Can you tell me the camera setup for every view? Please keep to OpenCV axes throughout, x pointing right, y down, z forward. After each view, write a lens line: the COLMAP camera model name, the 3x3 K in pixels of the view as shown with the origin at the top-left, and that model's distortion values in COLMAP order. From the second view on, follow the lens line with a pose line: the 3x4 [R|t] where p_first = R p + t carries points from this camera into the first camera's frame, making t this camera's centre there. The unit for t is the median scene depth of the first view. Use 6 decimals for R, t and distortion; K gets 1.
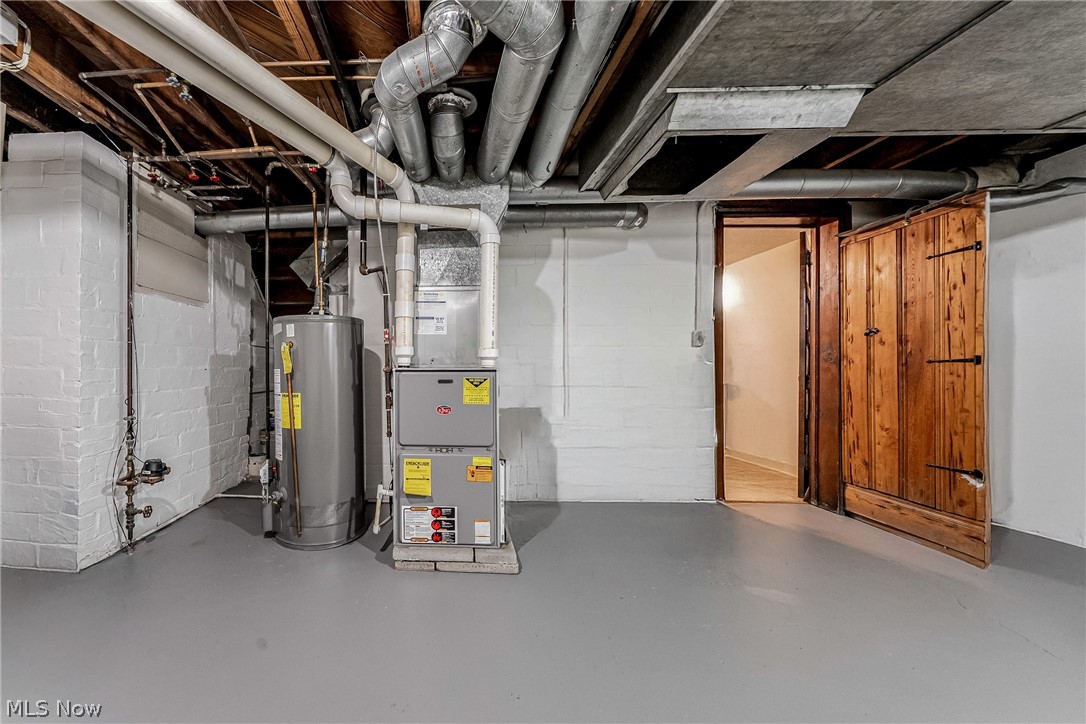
lens RADIAL K [[430.4, 0, 542.9], [0, 430.4, 366.2], [0, 0, 1]] dist [-0.004252, -0.000248]
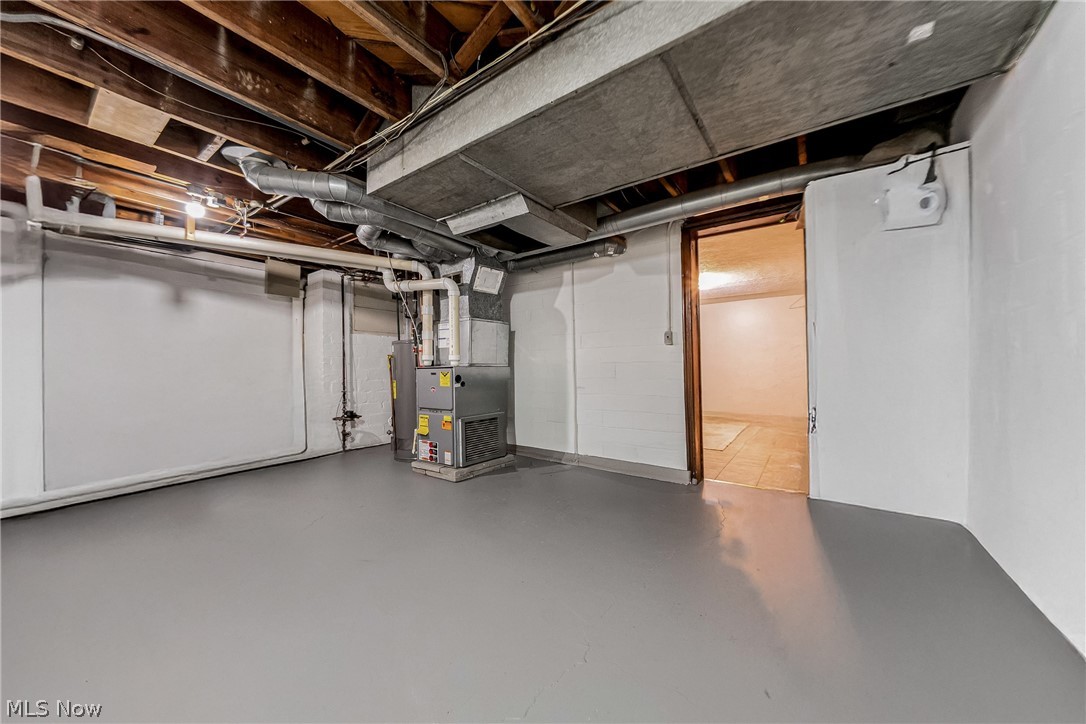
lens RADIAL K [[373.4, 0, 544.9], [0, 373.4, 363.5], [0, 0, 1]] dist [-0.000724, -0.000409]
pose [[0.848329, -0.021636, -0.529028, 1.012492], [0.019003, 0.999765, -0.010416, 0.017404], [0.529129, -0.001217, 0.848540, -0.097543]]
